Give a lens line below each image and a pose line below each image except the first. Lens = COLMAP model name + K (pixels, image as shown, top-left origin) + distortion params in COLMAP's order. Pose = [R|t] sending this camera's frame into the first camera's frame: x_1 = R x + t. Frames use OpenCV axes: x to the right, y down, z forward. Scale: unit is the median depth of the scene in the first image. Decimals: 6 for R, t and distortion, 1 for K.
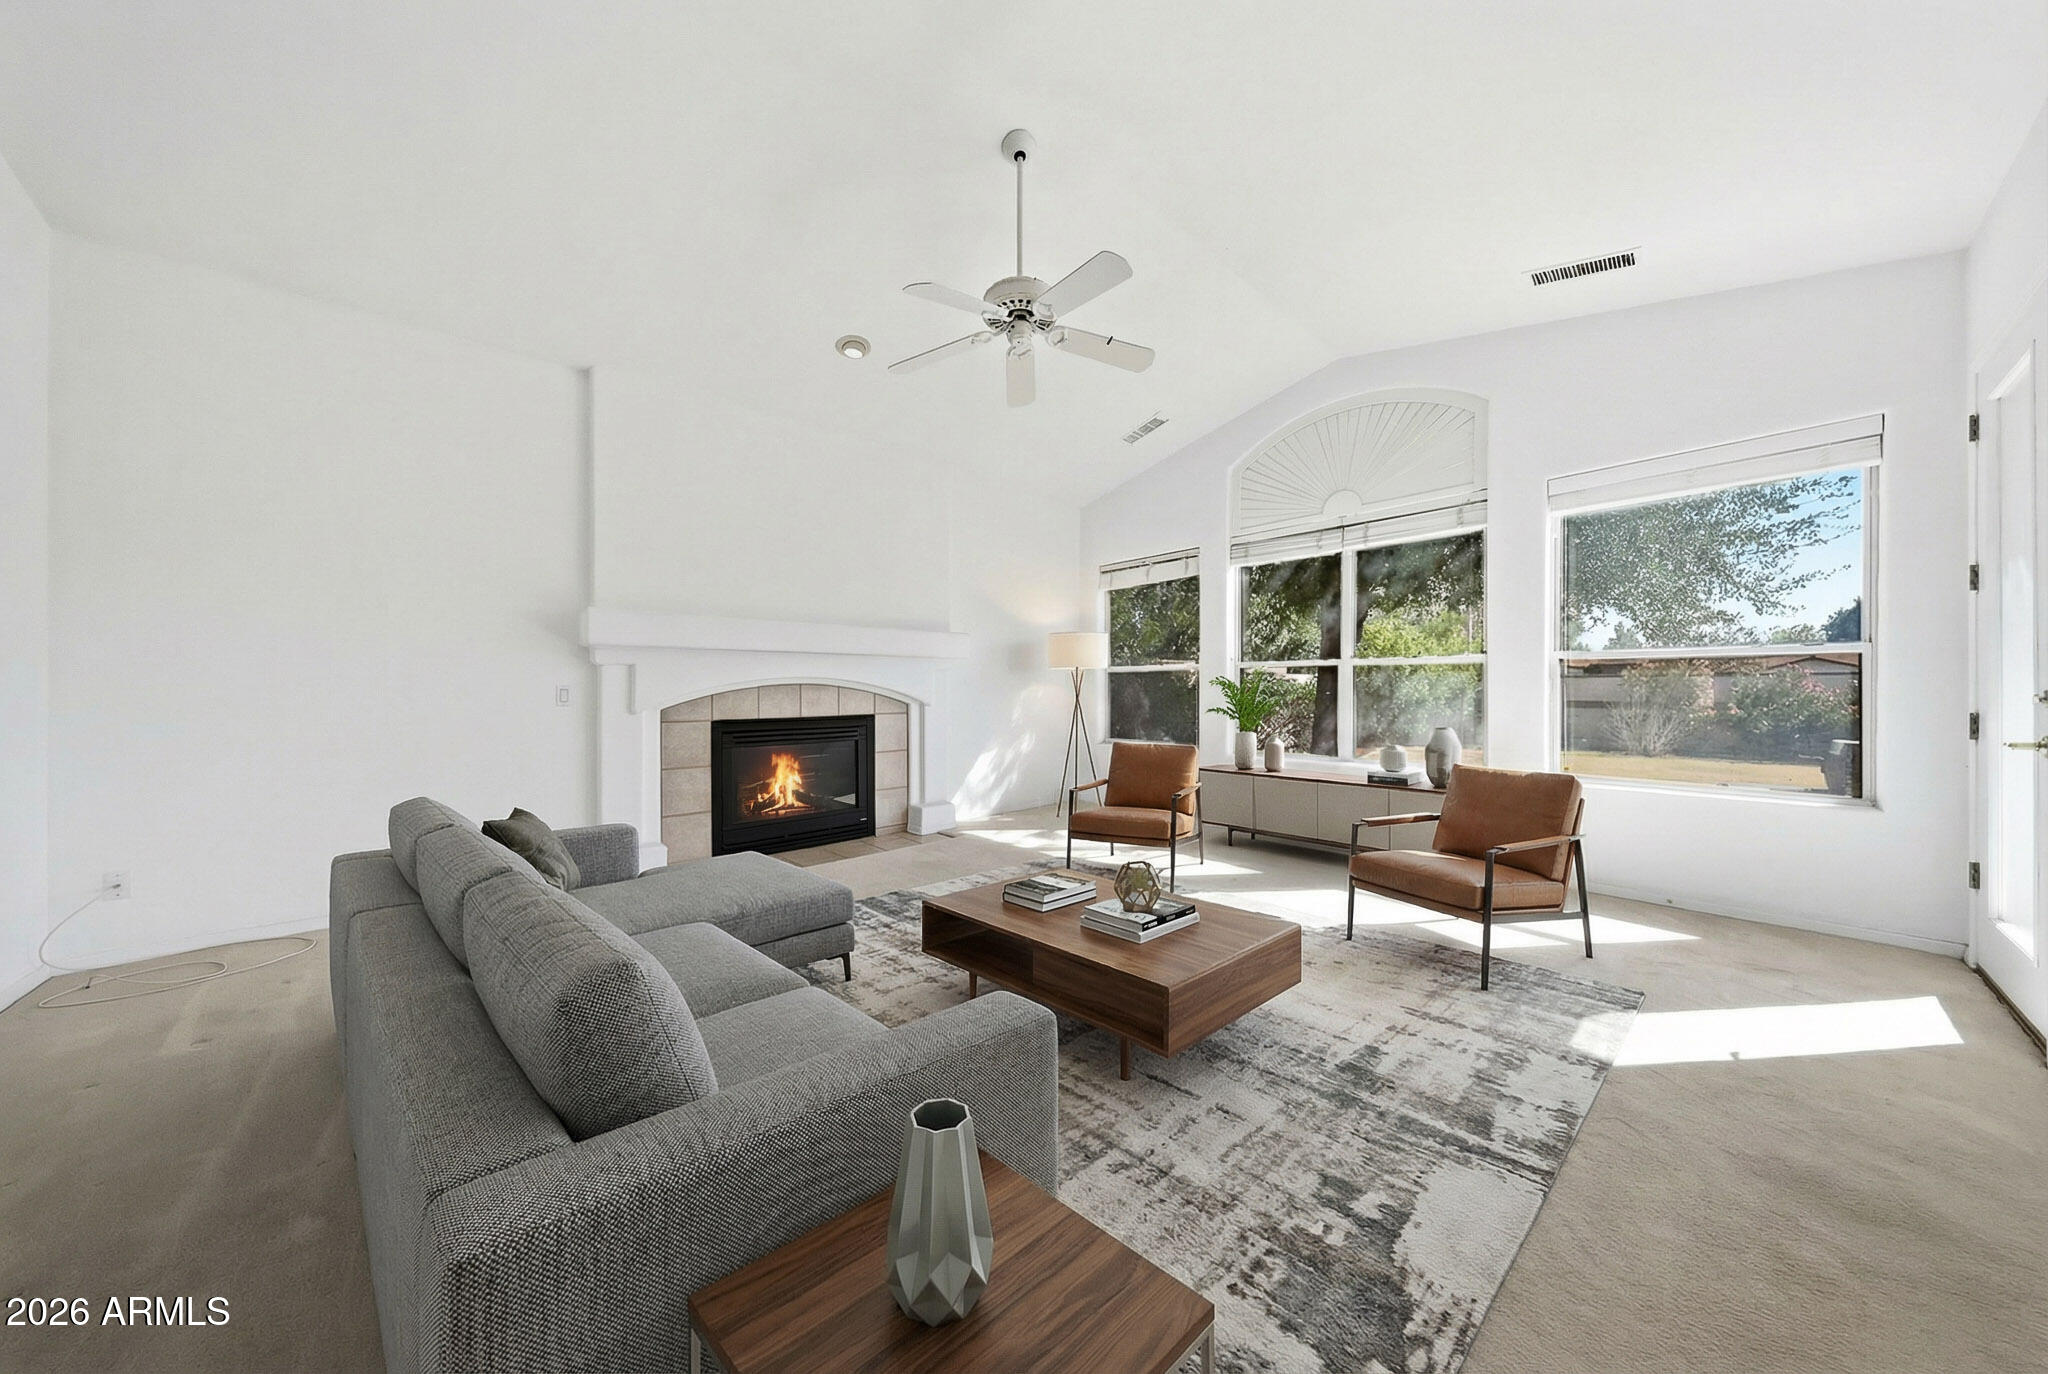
lens RADIAL K [[648.6, 0, 1055.2], [0, 648.6, 690.2], [0, 0, 1]] dist [-0.000810, -0.000040]
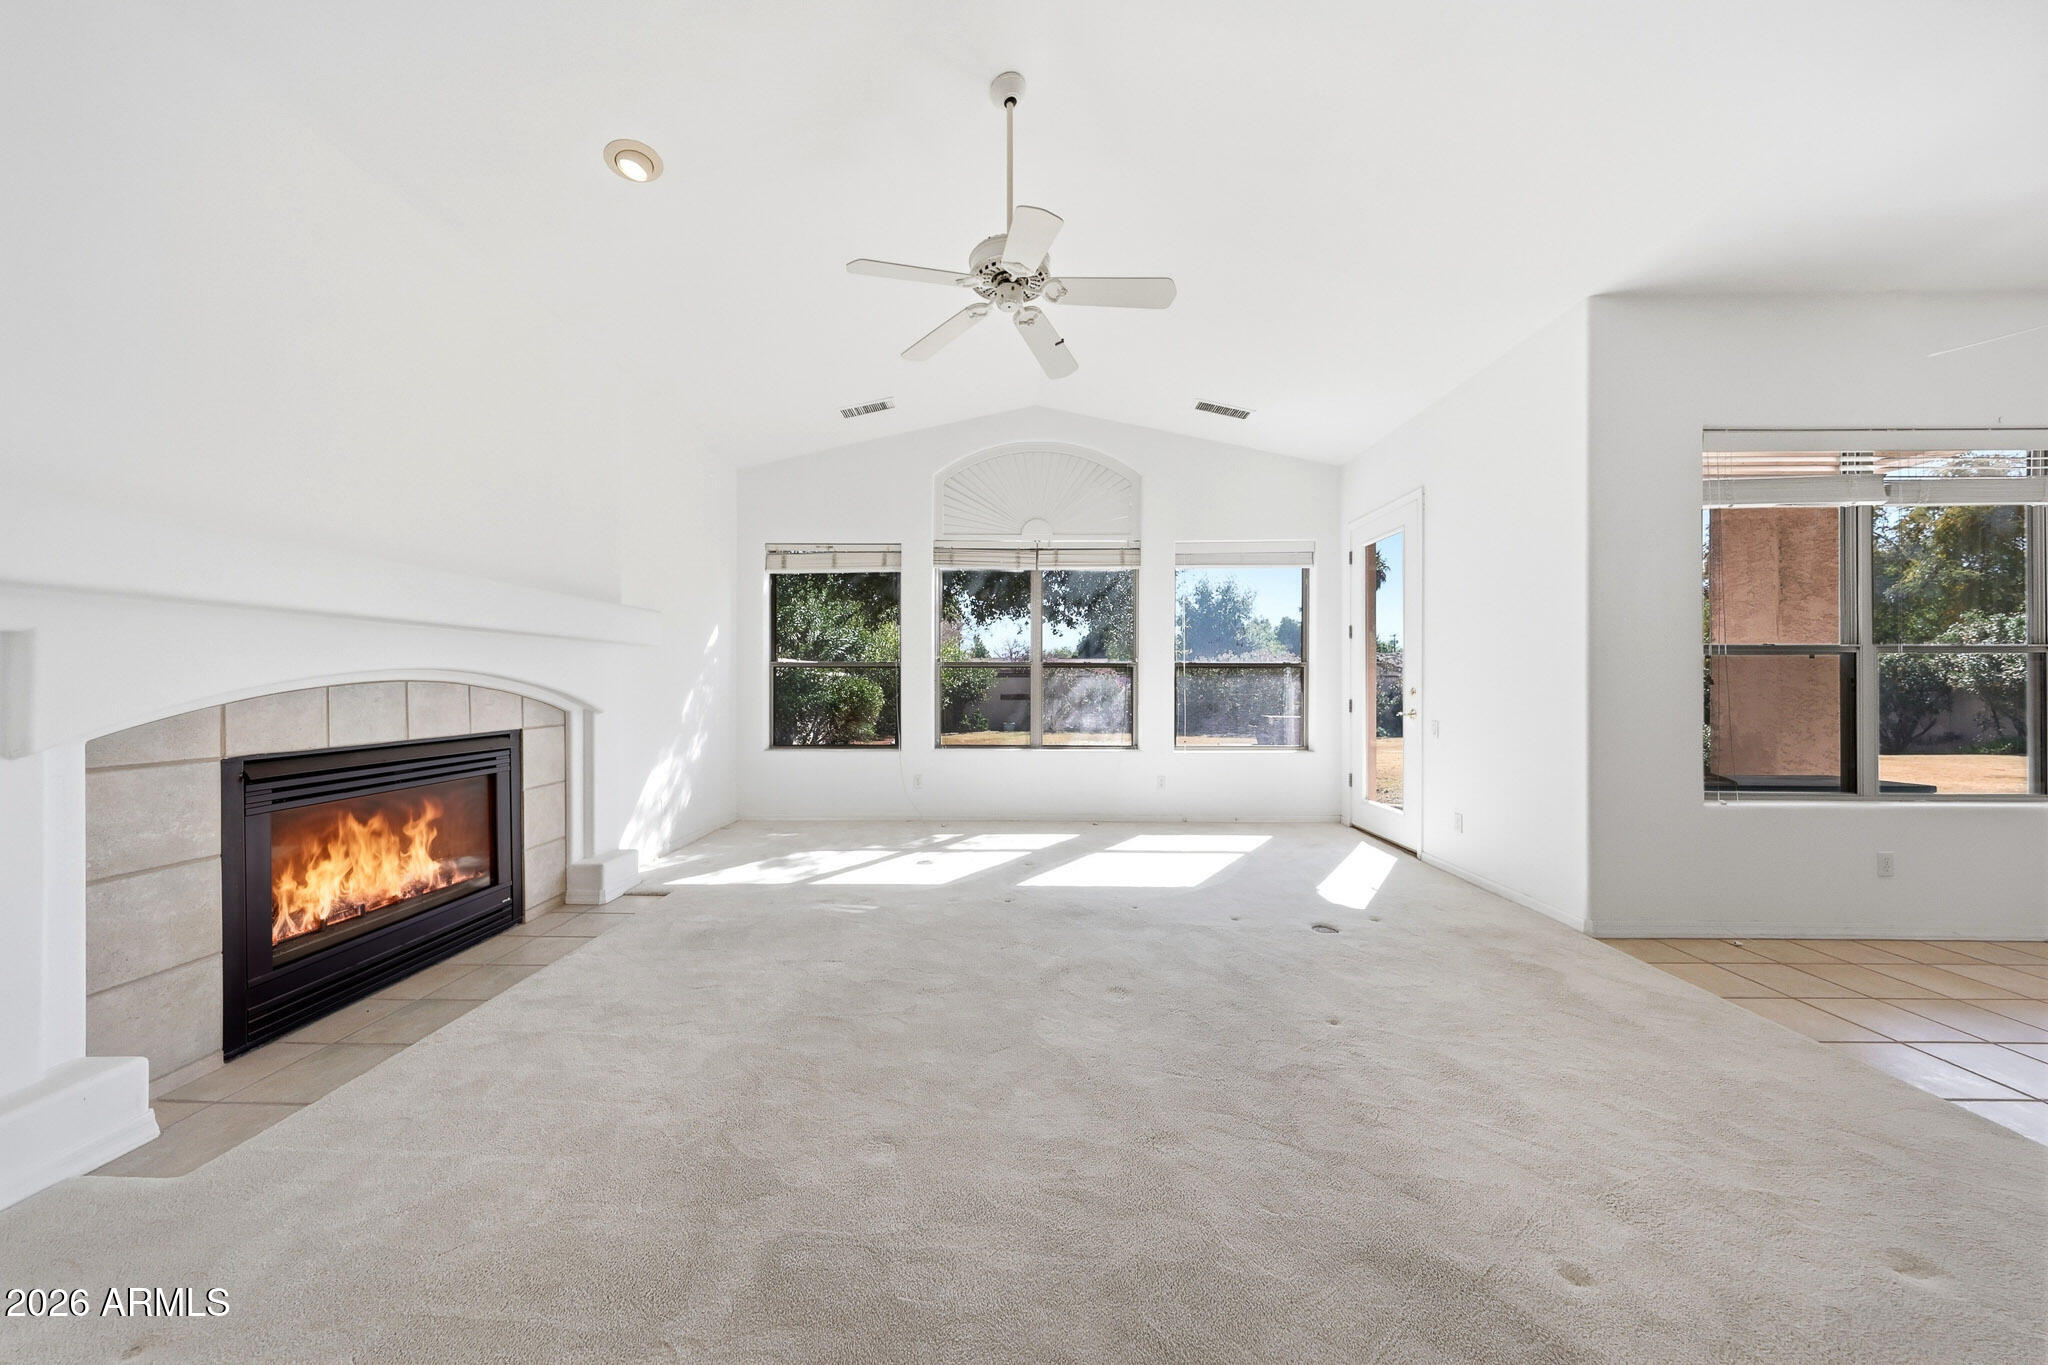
lens RADIAL K [[650.5, 0, 1023.8], [0, 650.5, 689.0], [0, 0, 1]] dist [0.017051, 0.000032]
pose [[0.669876, -0.005175, 0.742455, -0.450968], [0.005588, 0.999983, 0.001927, -0.000817], [-0.742452, 0.002858, 0.669893, 0.224677]]
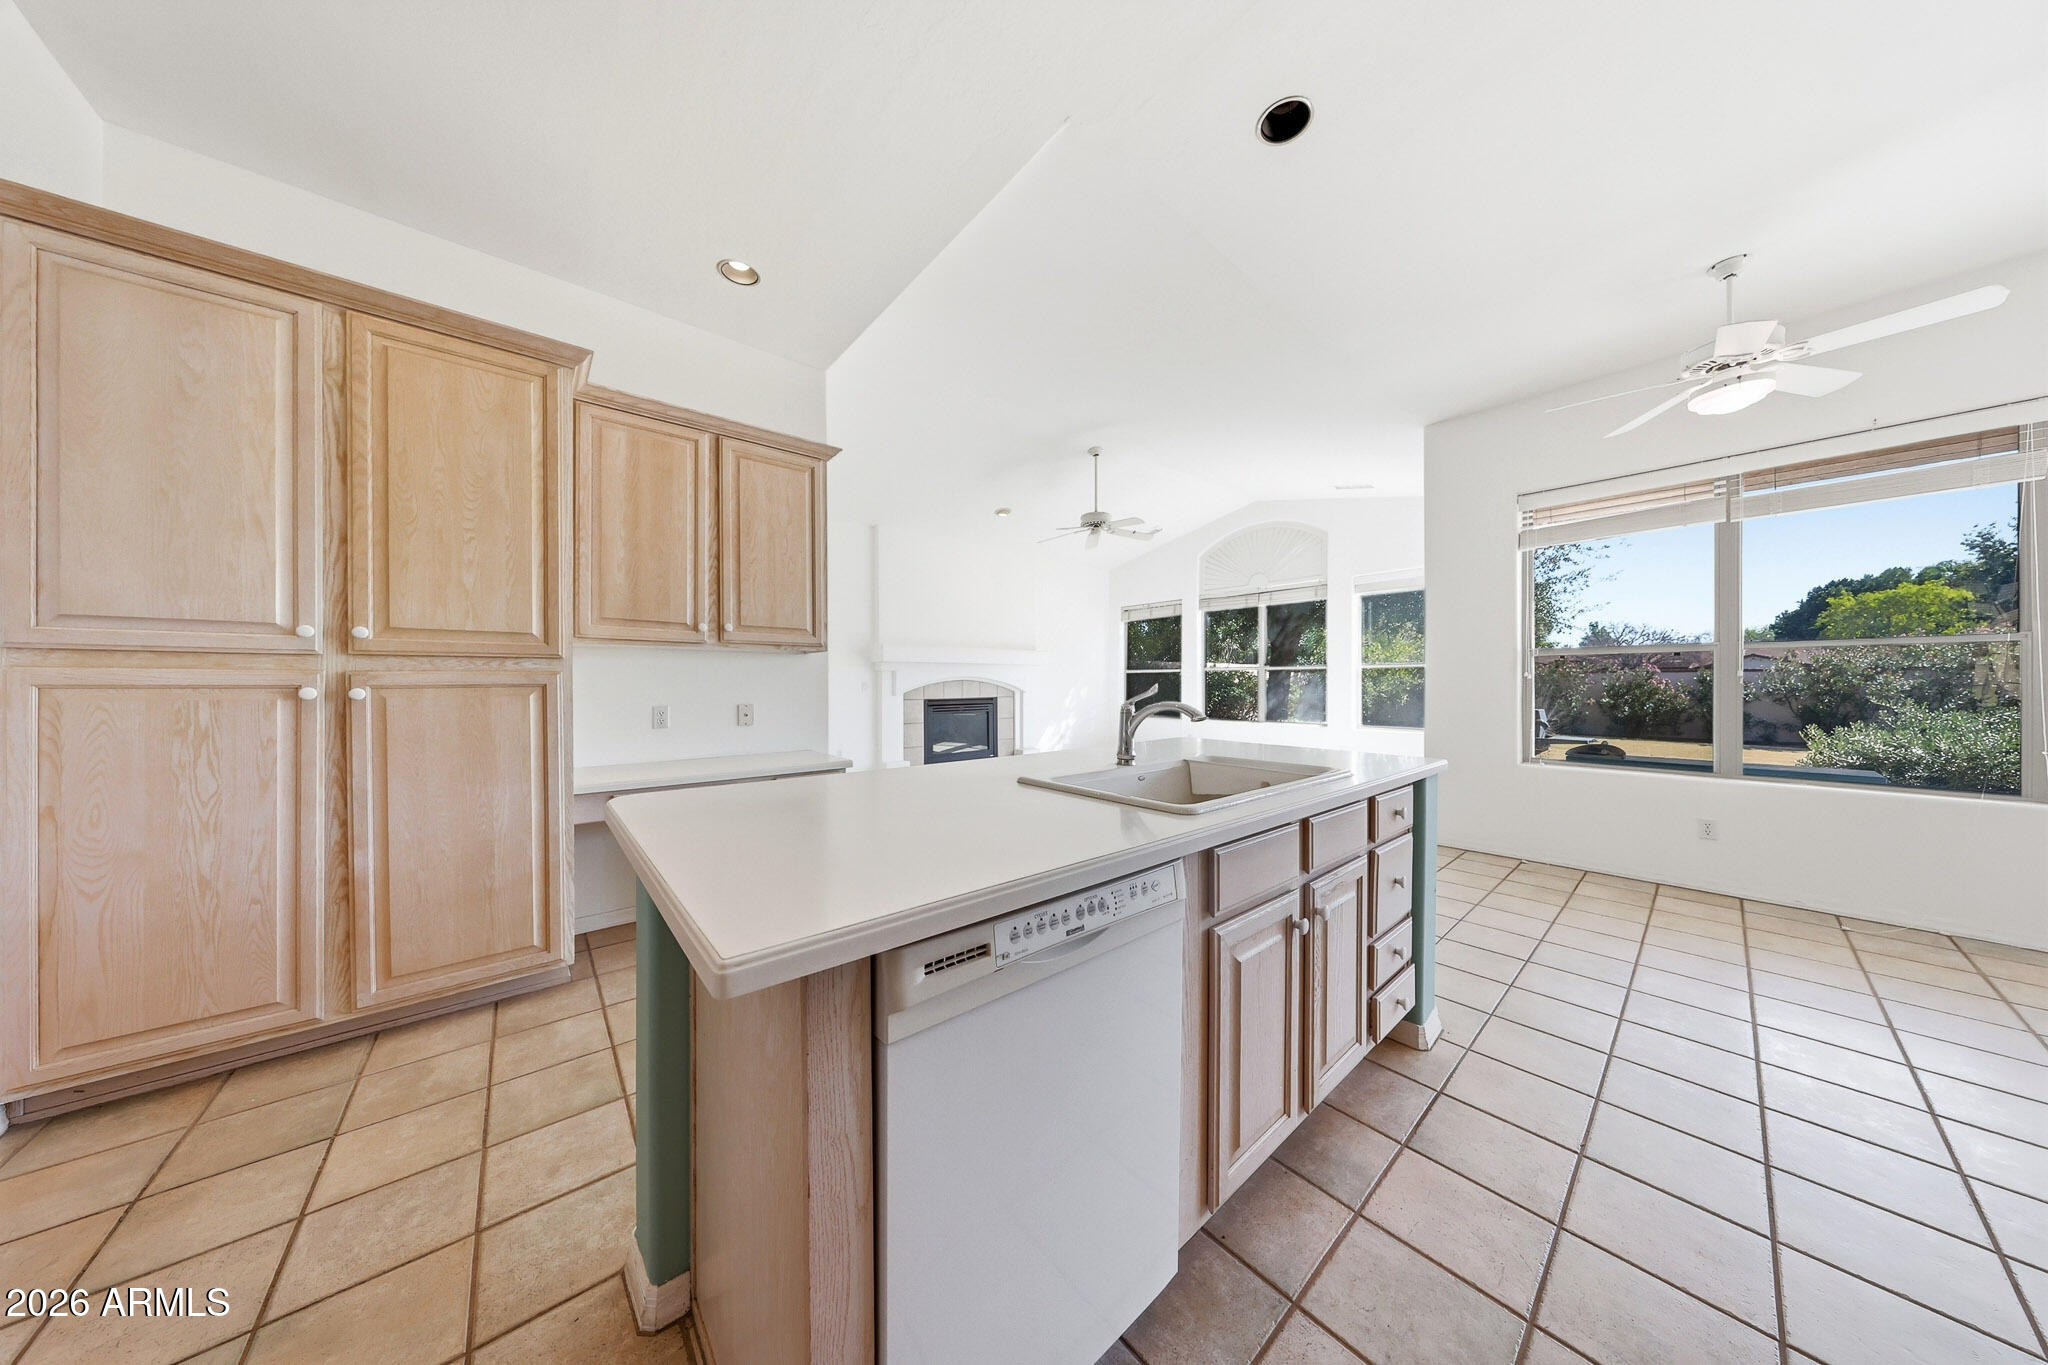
lens RADIAL K [[650.5, 0, 1023.8], [0, 650.5, 689.0], [0, 0, 1]] dist [0.017051, 0.000032]
pose [[0.998940, -0.002624, -0.045966, -0.129365], [0.002743, 0.999993, 0.002524, 0.010680], [0.045959, -0.002648, 0.998940, -0.844687]]
